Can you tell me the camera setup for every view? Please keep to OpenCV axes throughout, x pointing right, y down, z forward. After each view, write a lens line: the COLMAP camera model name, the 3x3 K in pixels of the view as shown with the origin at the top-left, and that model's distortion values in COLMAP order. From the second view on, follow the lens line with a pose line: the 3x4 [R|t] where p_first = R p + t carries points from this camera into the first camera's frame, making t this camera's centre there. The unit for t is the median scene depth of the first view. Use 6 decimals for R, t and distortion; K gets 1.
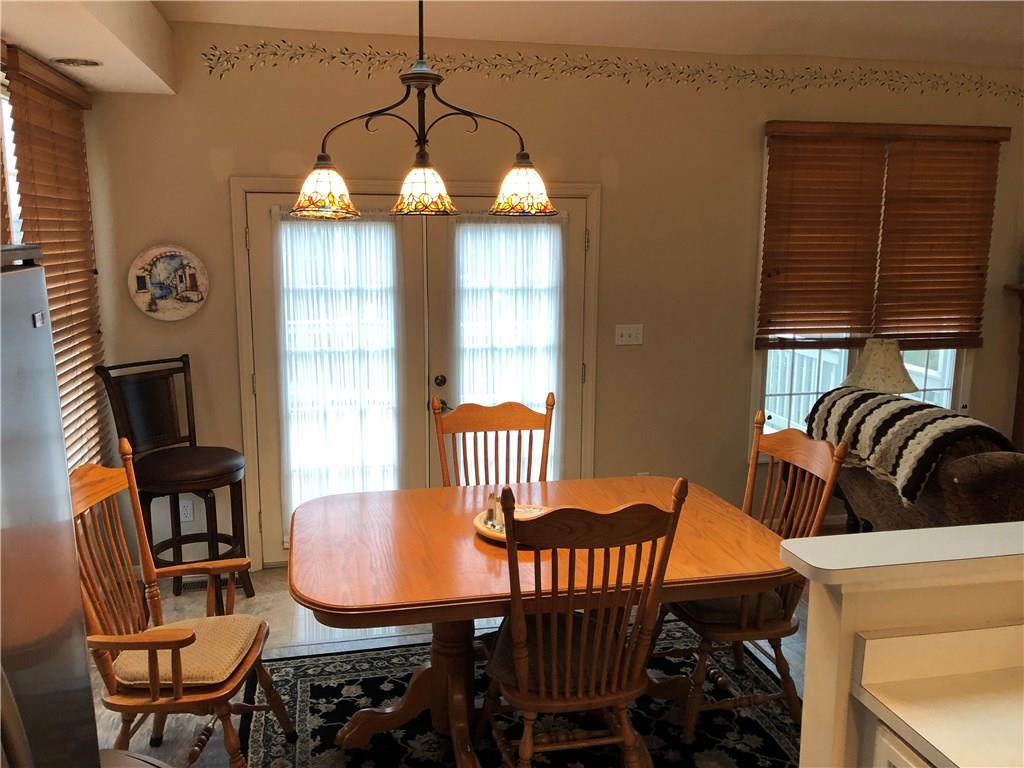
lens RADIAL K [[846.5, 0, 508.0], [0, 846.5, 389.0], [0, 0, 1]] dist [0.030072, -0.013603]
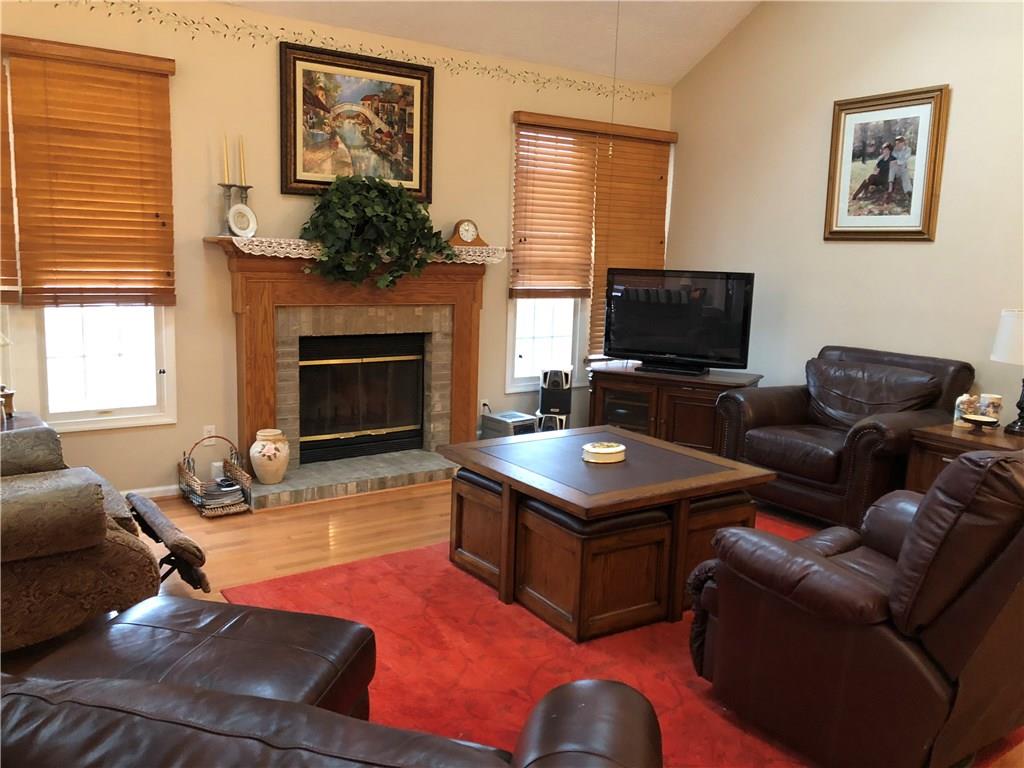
lens RADIAL K [[846.5, 0, 513.0], [0, 846.5, 380.6], [0, 0, 1]] dist [0.030072, -0.013603]
pose [[0.921269, -0.032343, 0.387579, 0.571159], [0.037328, 0.999289, -0.005339, 0.052451], [-0.387131, 0.019386, 0.921821, 0.036416]]
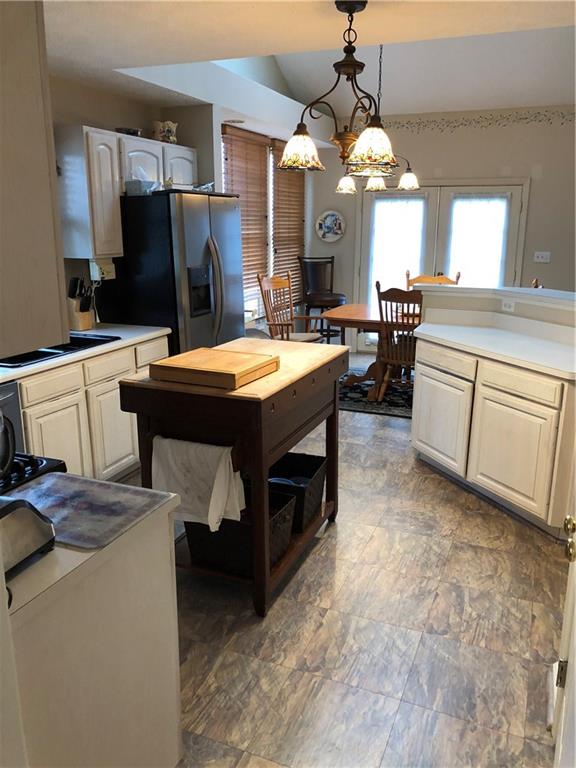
lens RADIAL K [[634.9, 0, 288.4], [0, 634.9, 381.5], [0, 0, 1]] dist [0.030072, -0.013603]
pose [[0.824349, 0.137904, -0.549028, 0.498220], [-0.106405, 0.990333, 0.088986, 0.146994], [0.555992, -0.014936, 0.831054, -0.523710]]
